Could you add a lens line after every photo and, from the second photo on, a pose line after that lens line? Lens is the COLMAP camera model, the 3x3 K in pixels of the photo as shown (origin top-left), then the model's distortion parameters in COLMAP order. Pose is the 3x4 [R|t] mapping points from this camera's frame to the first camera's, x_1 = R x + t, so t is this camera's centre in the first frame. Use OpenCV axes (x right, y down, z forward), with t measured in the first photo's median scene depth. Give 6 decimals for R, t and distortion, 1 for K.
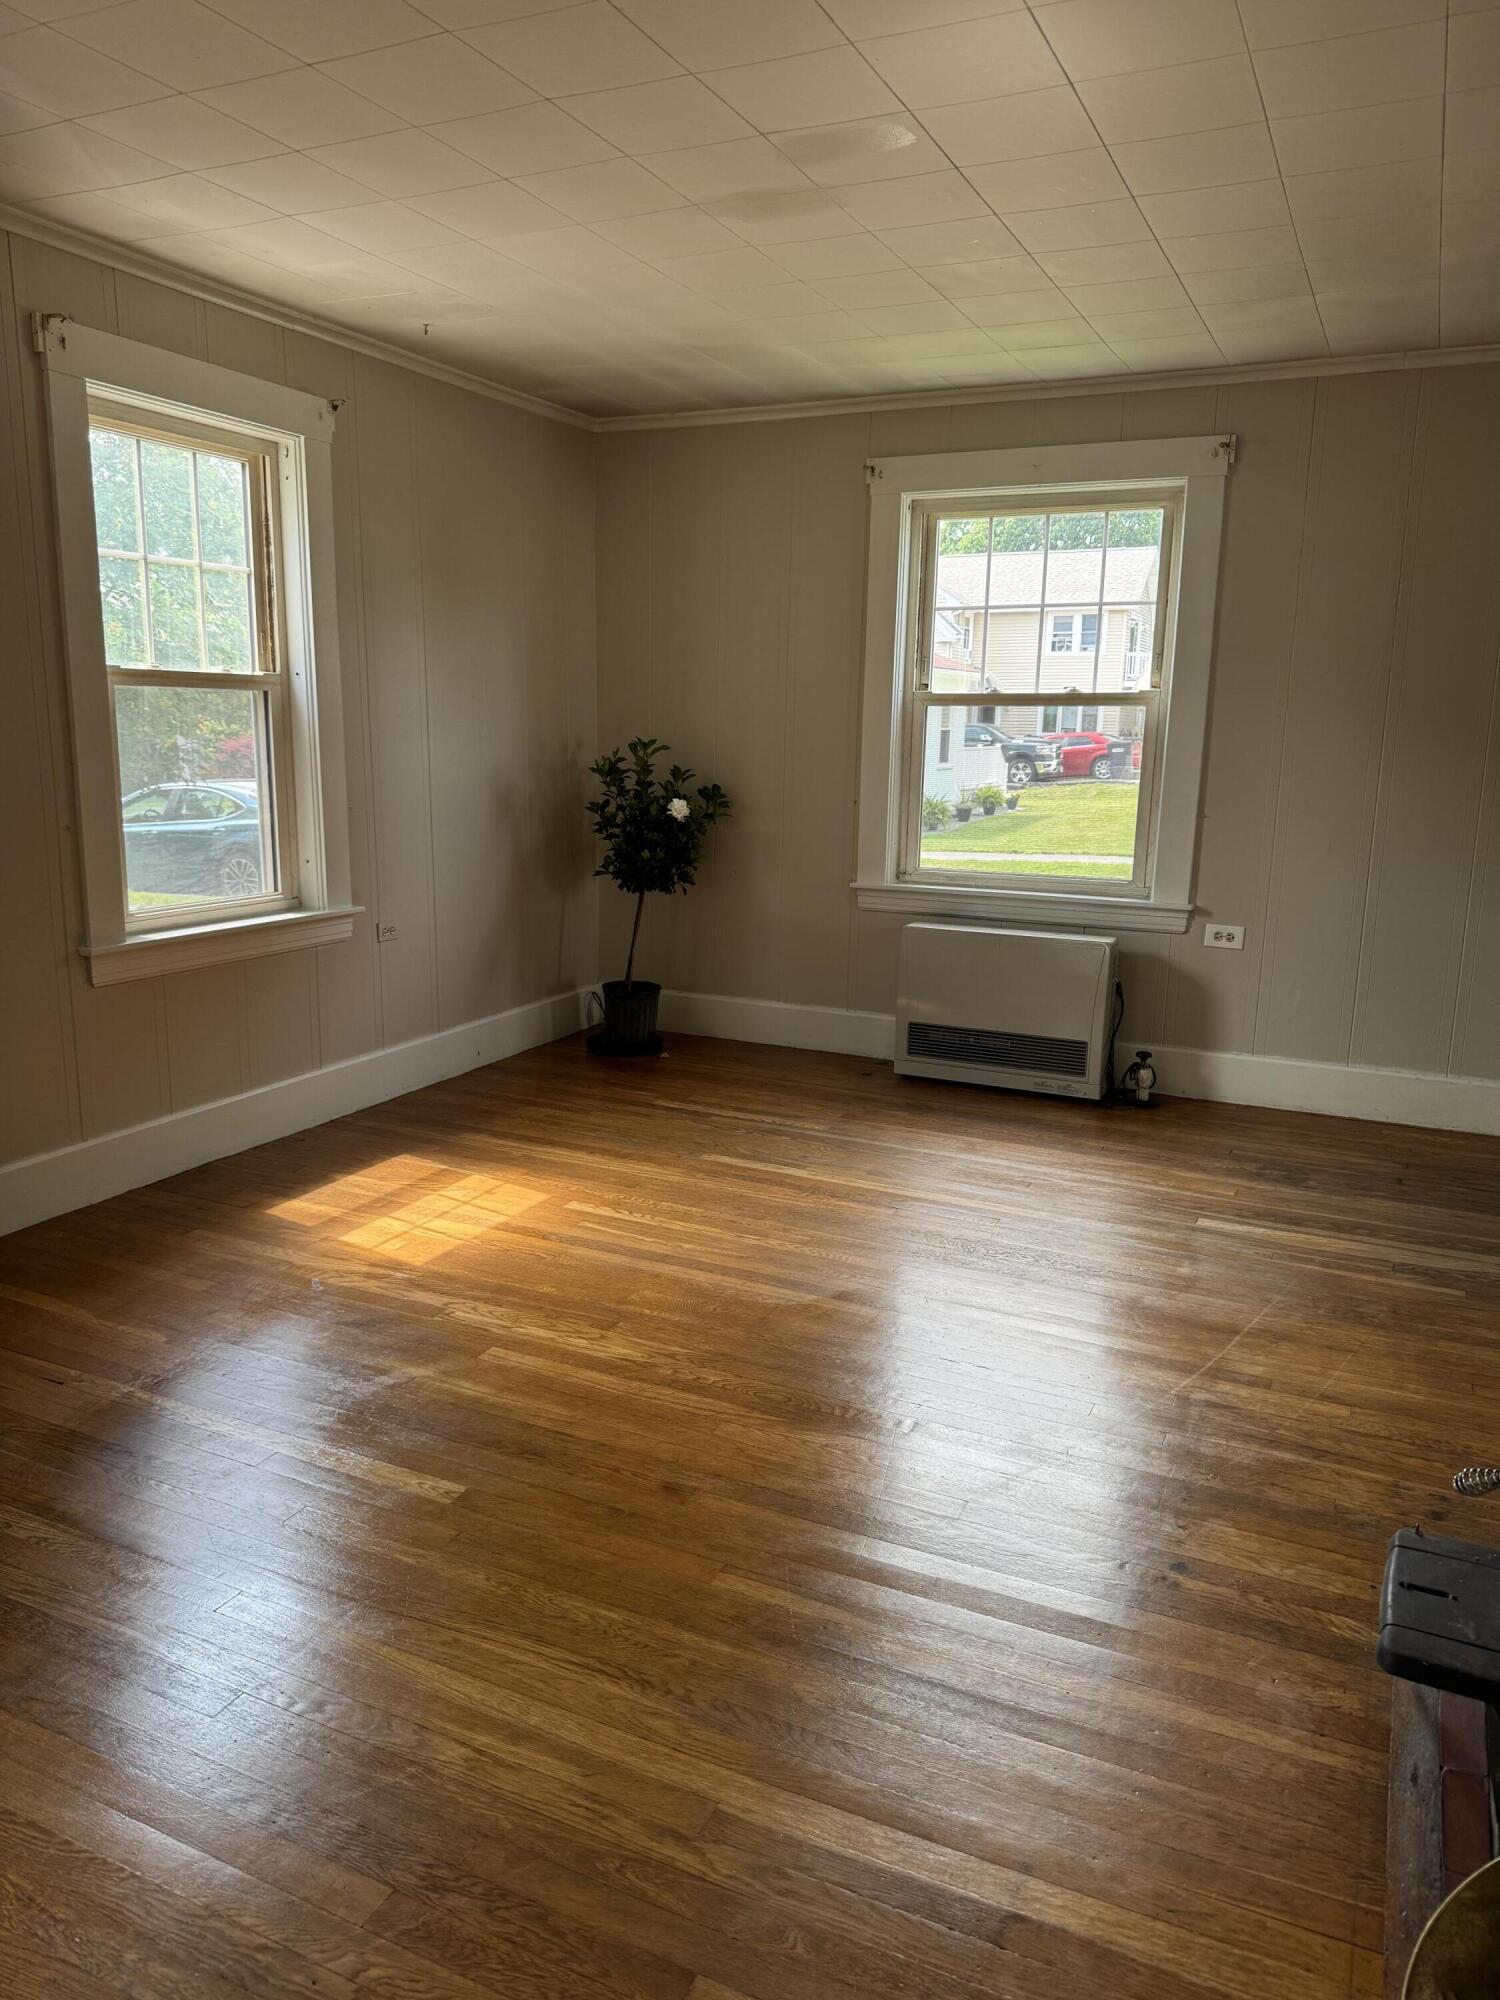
lens RADIAL K [[1436.7, 0, 750.0], [0, 1436.7, 1000.0], [0, 0, 1]] dist [0.114383, -0.042999]
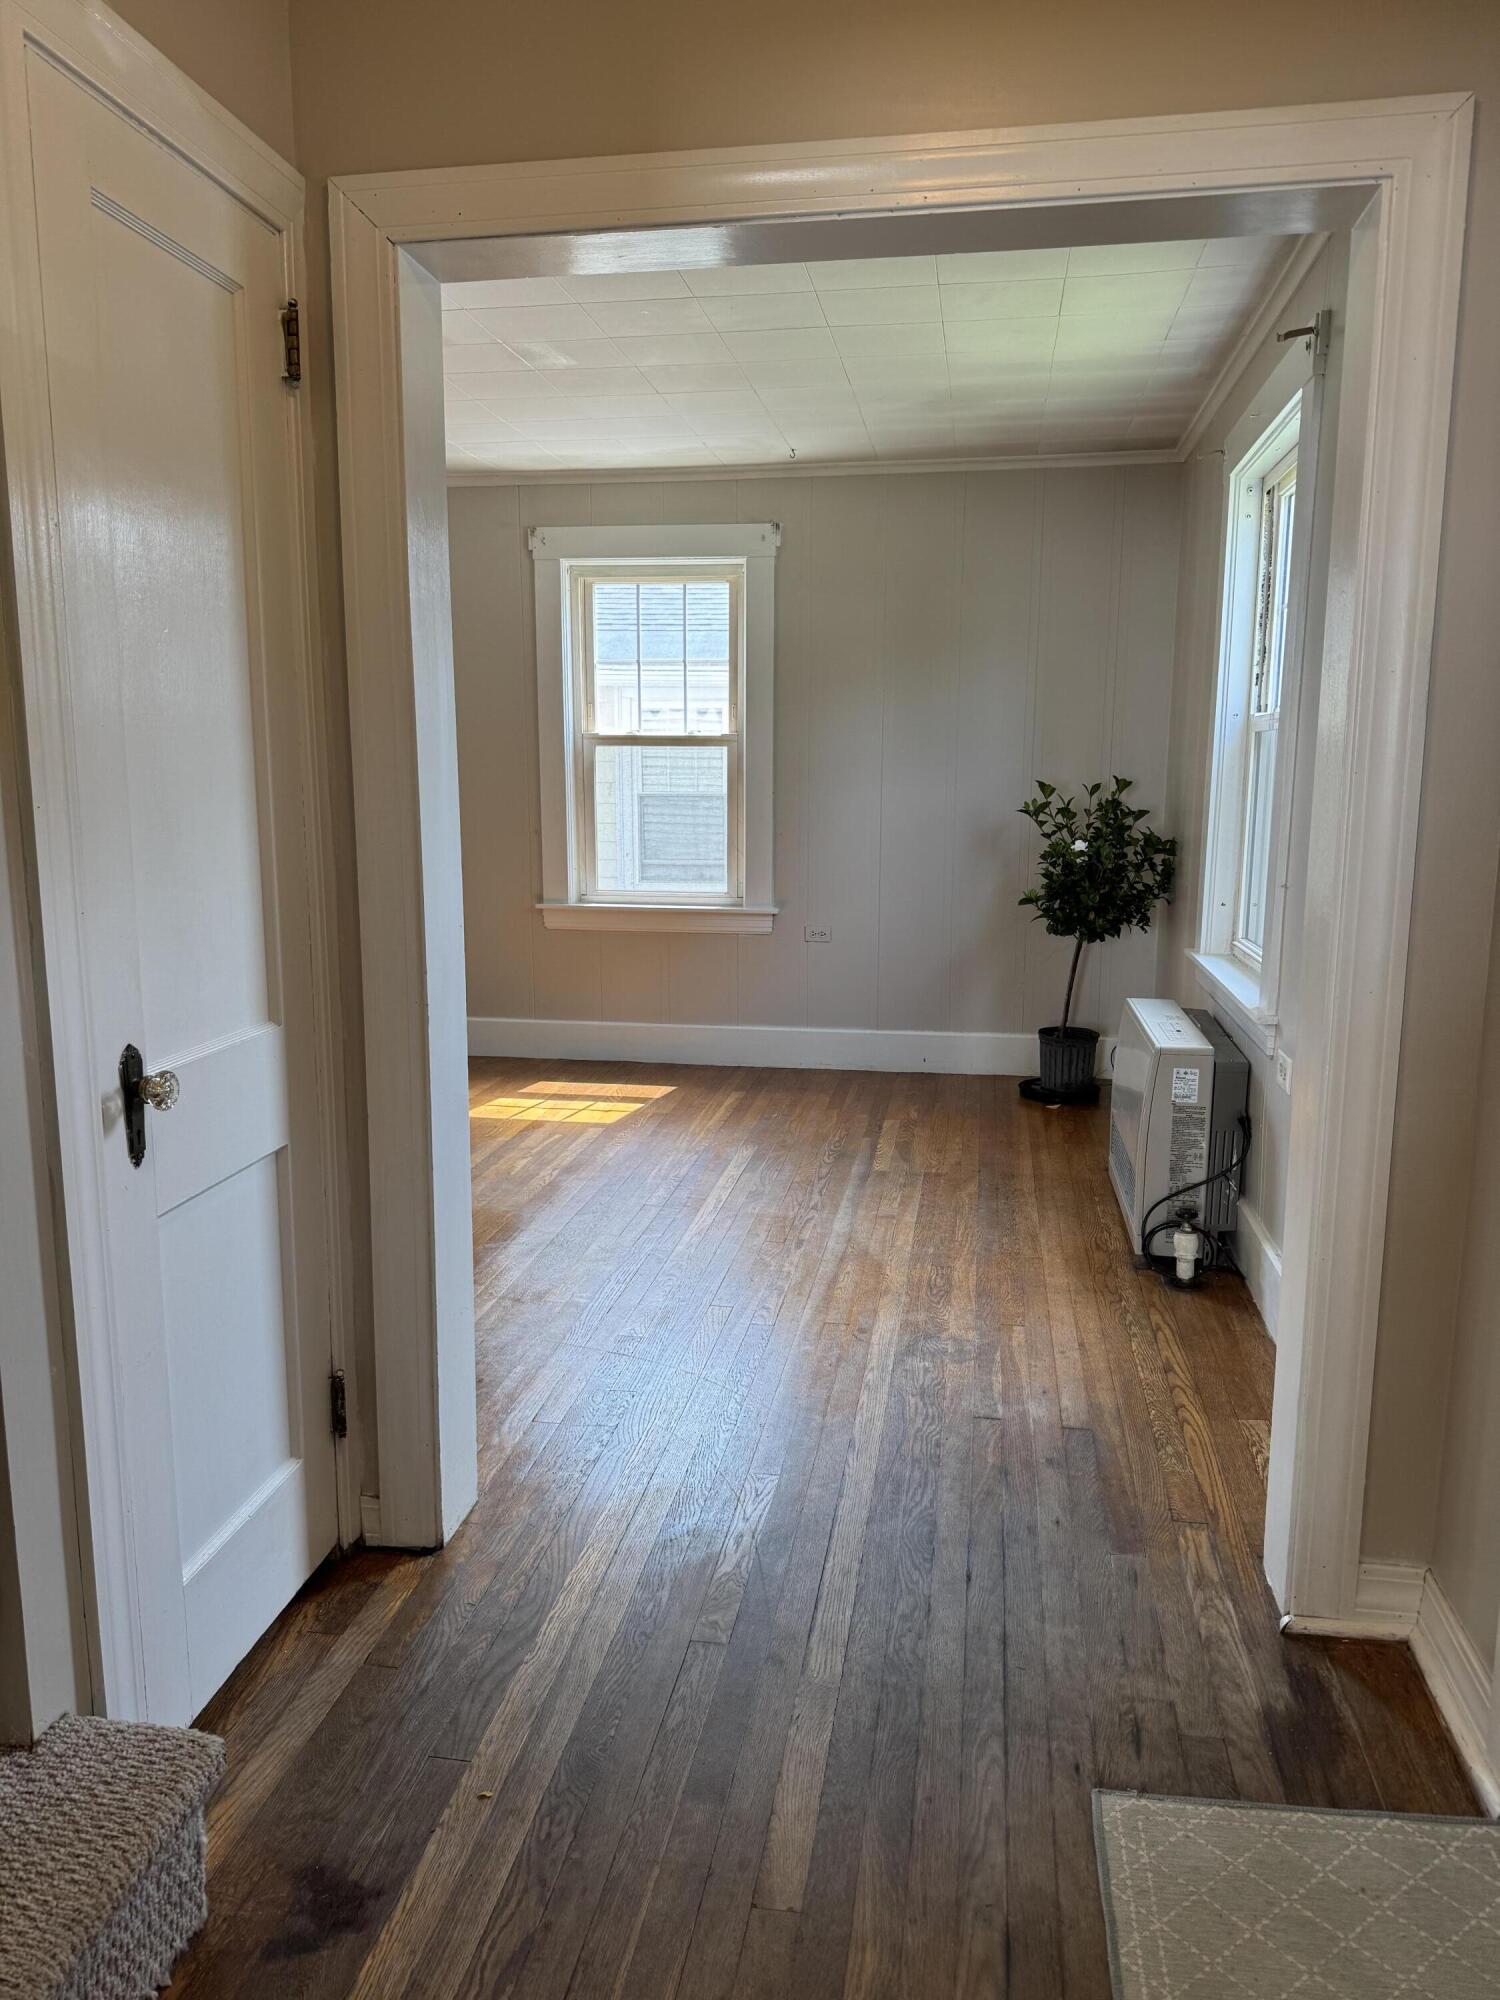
lens RADIAL K [[1468.5, 0, 750.0], [0, 1468.5, 1000.0], [0, 0, 1]] dist [0.315809, -0.000376]
pose [[0.269548, 0.144727, -0.952049, 1.883057], [-0.186263, 0.977808, 0.095907, -0.204881], [0.944801, 0.151480, 0.290524, 1.154157]]
